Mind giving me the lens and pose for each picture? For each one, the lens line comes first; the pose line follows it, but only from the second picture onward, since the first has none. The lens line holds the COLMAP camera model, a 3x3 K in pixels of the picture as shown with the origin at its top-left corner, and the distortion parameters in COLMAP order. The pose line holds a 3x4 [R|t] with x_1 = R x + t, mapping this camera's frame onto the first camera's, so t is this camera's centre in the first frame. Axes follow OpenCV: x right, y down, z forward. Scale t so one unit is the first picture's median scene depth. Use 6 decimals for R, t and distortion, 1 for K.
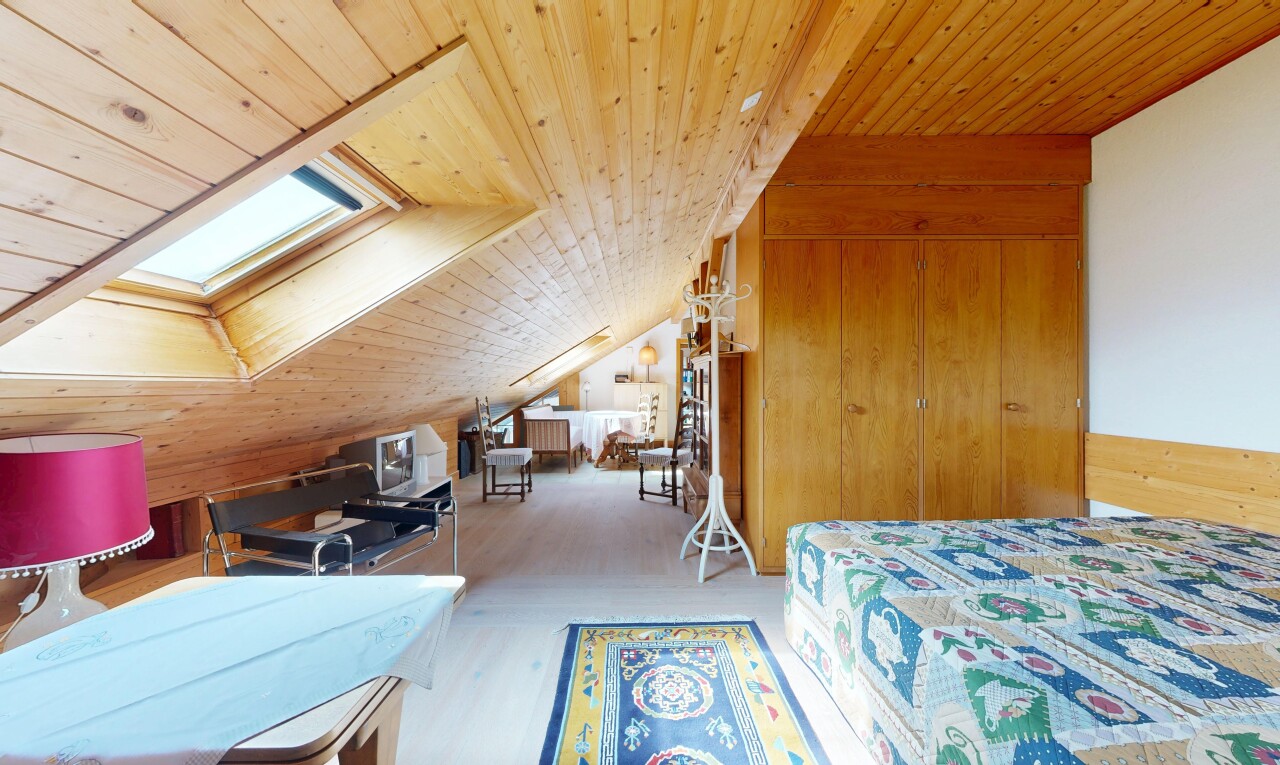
lens RADIAL K [[431.3, 0, 641.2], [0, 431.3, 383.9], [0, 0, 1]] dist [0.002780, -0.000137]
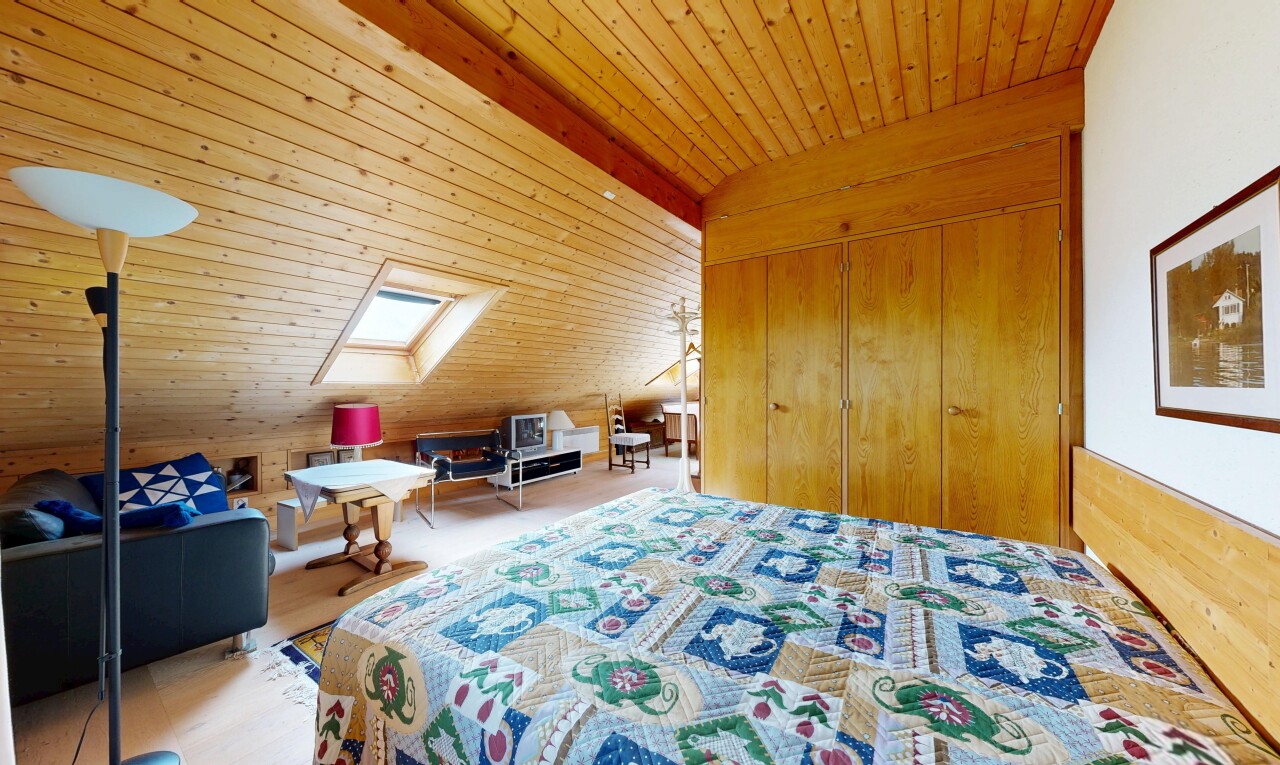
lens RADIAL K [[431.3, 0, 633.5], [0, 431.3, 382.7], [0, 0, 1]] dist [0.002780, -0.000137]
pose [[0.808596, -0.001248, -0.588363, 0.842269], [0.000585, 0.999999, -0.001317, -0.003913], [0.588364, 0.000721, 0.808596, -0.105554]]
